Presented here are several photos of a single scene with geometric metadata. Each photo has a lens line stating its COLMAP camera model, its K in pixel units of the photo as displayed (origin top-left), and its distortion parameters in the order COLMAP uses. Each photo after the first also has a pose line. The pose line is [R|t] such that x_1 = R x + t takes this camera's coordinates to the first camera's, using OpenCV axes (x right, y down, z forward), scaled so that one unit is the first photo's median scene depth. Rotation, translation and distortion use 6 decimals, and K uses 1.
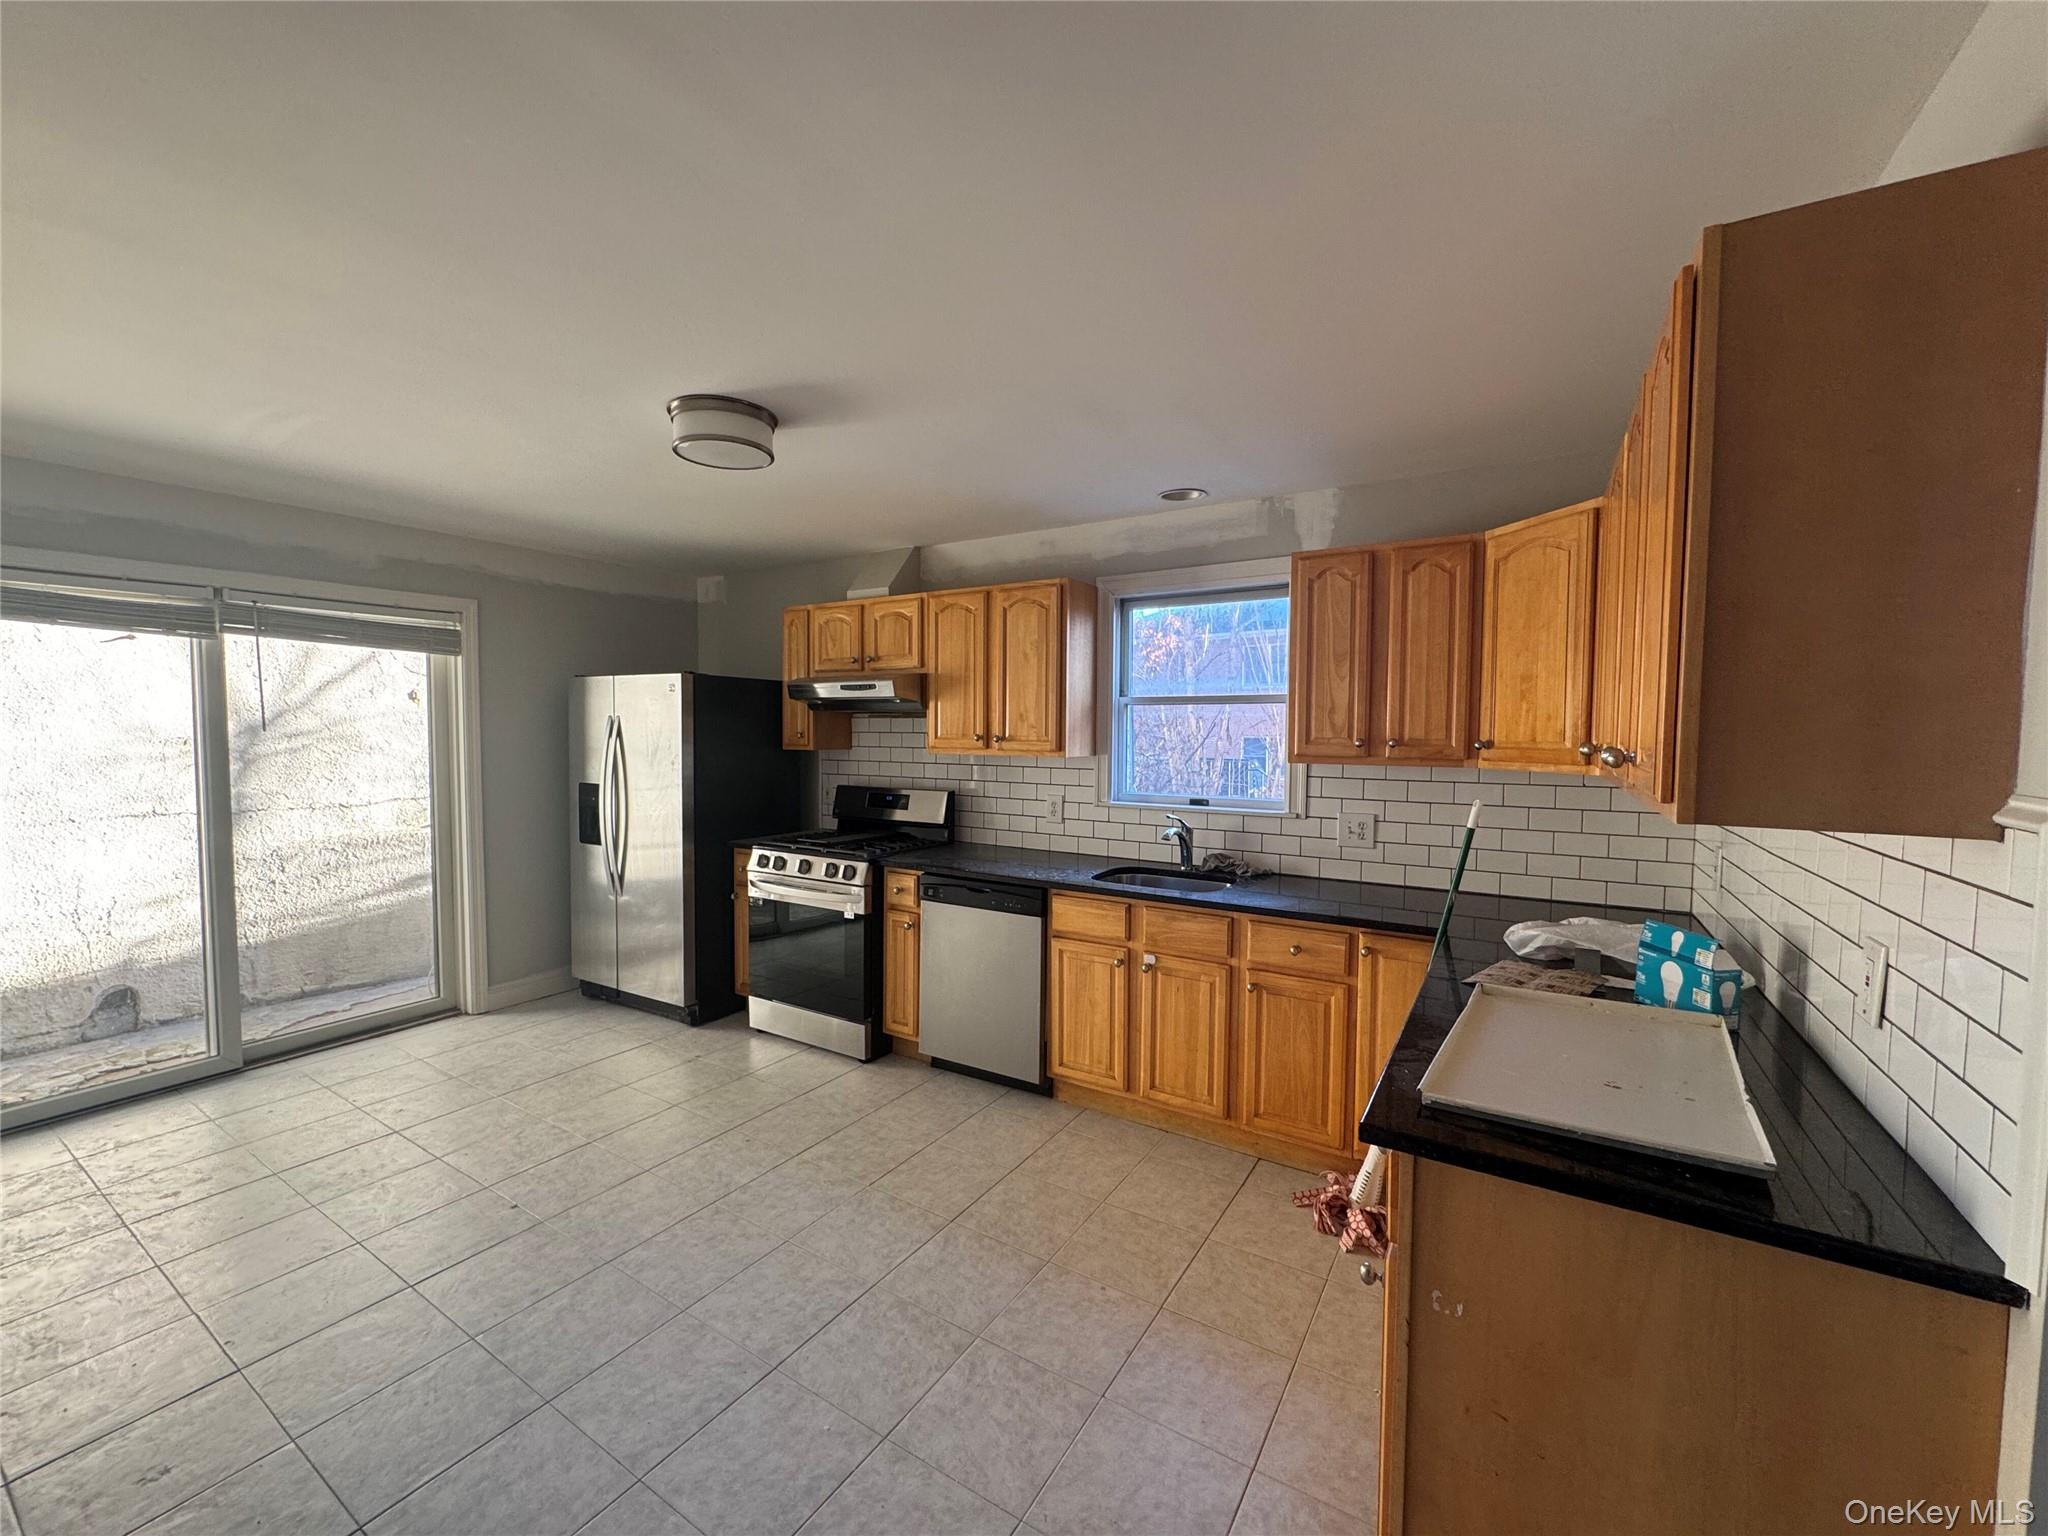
lens RADIAL K [[819.1, 0, 1024.0], [0, 819.1, 768.0], [0, 0, 1]] dist [-0.001388, -0.000281]
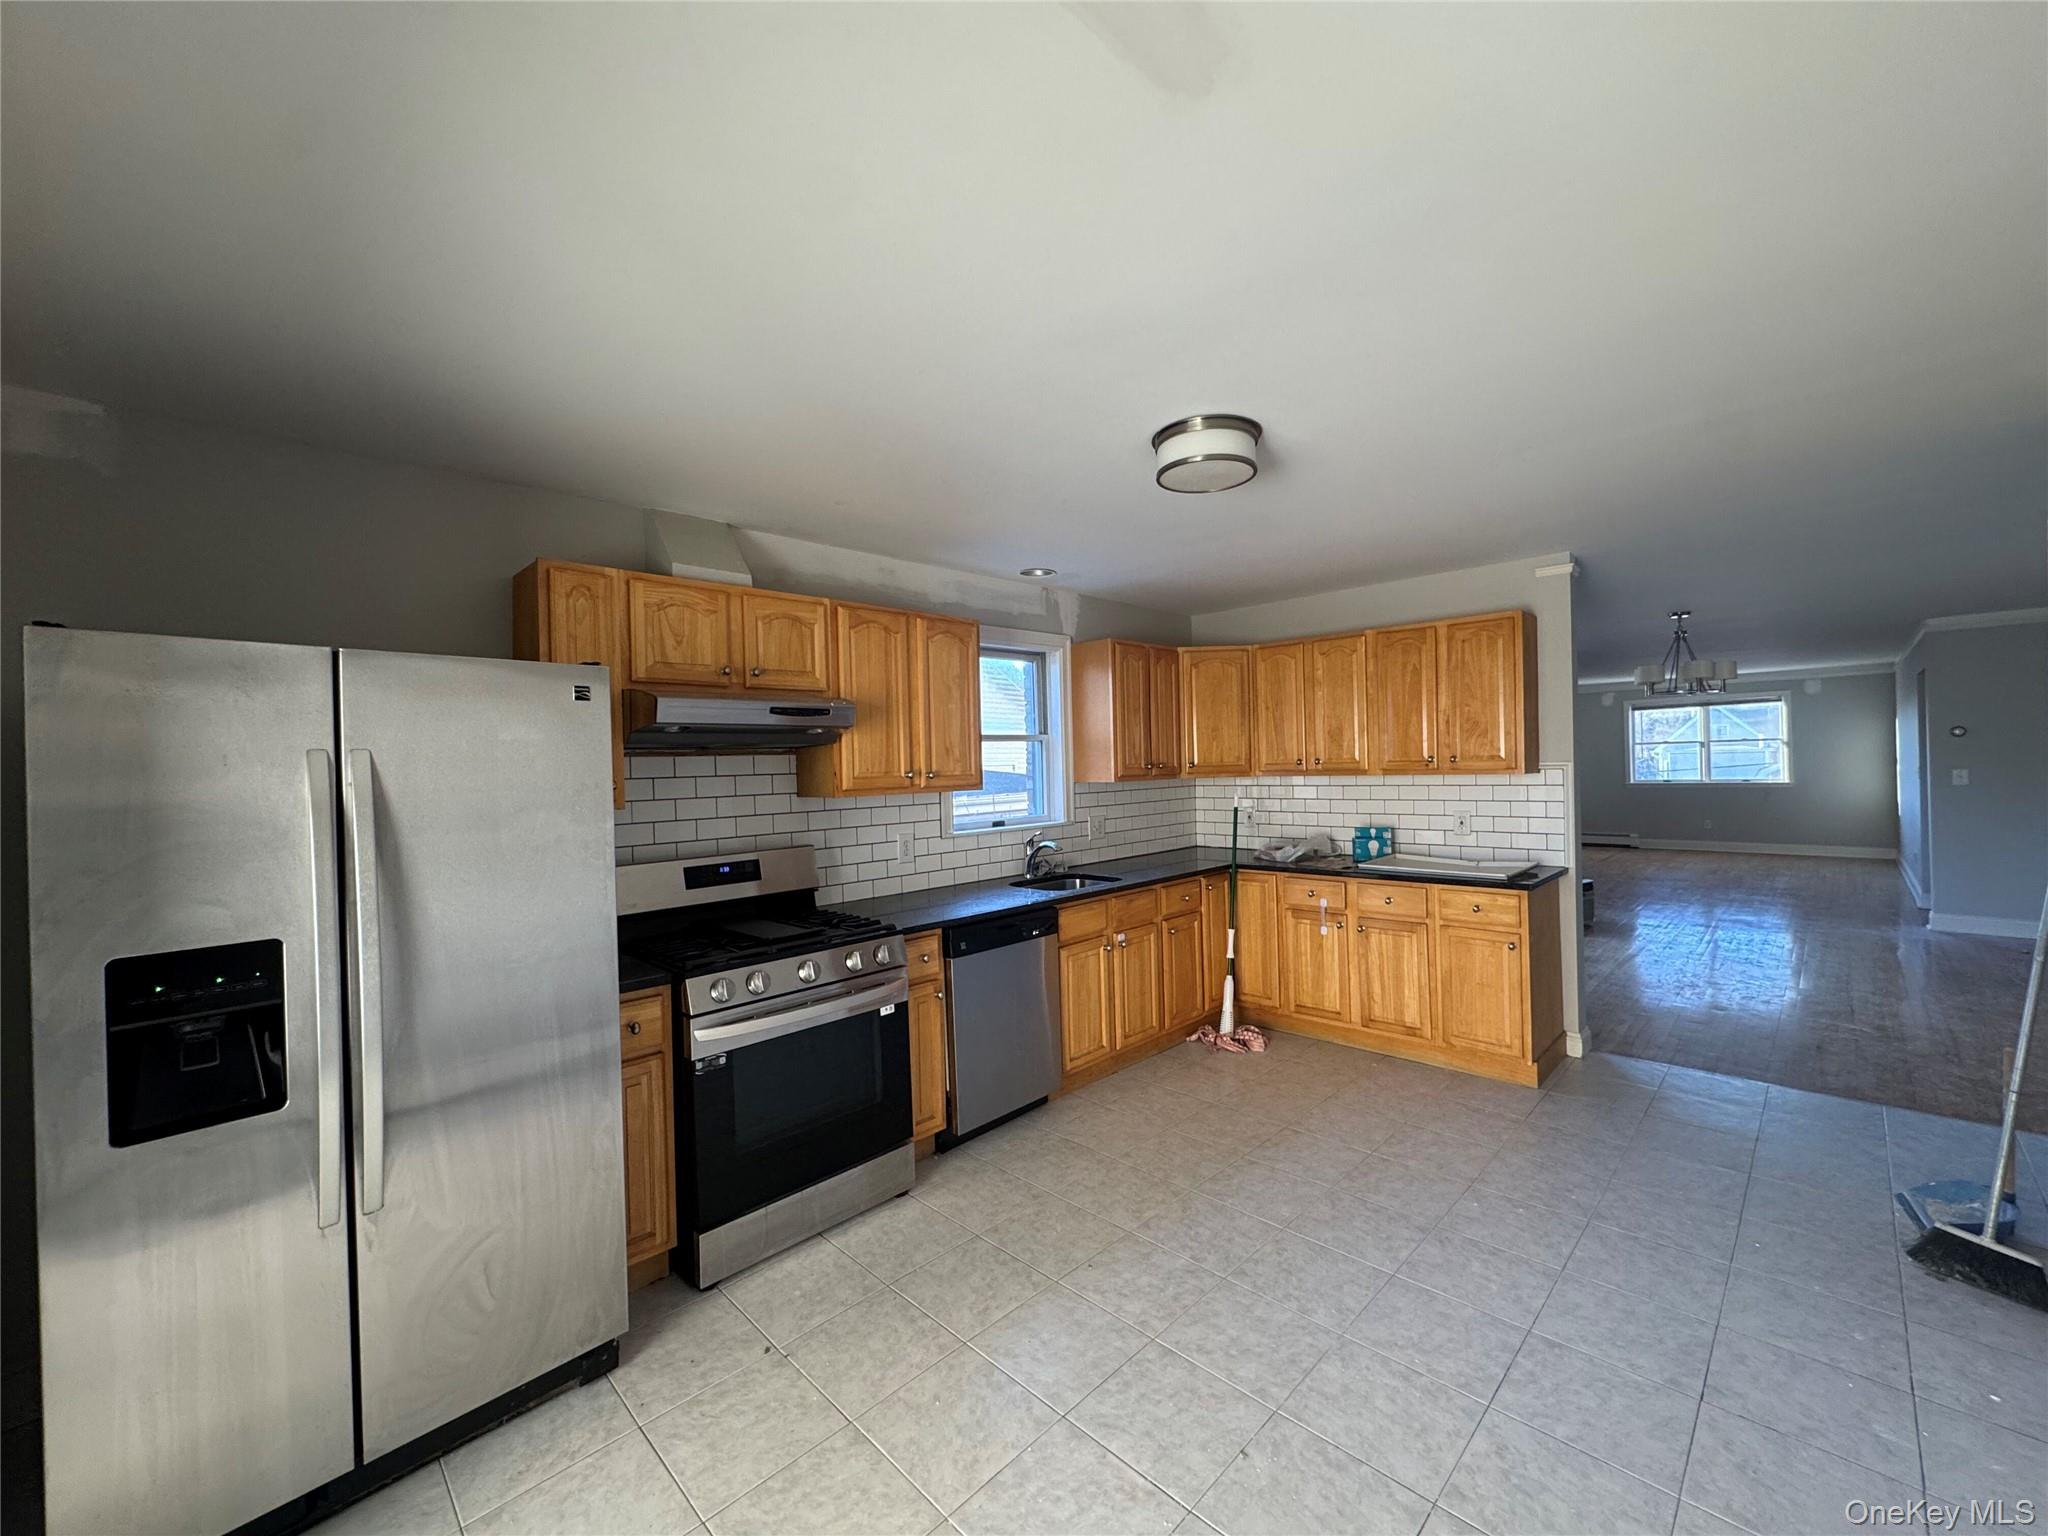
lens RADIAL K [[819.1, 0, 1024.0], [0, 819.1, 768.0], [0, 0, 1]] dist [-0.001388, -0.000281]
pose [[0.224841, -0.014047, 0.974294, -0.947399], [0.076815, 0.997040, -0.003352, -0.032612], [-0.971363, 0.075594, 0.225255, 0.703428]]
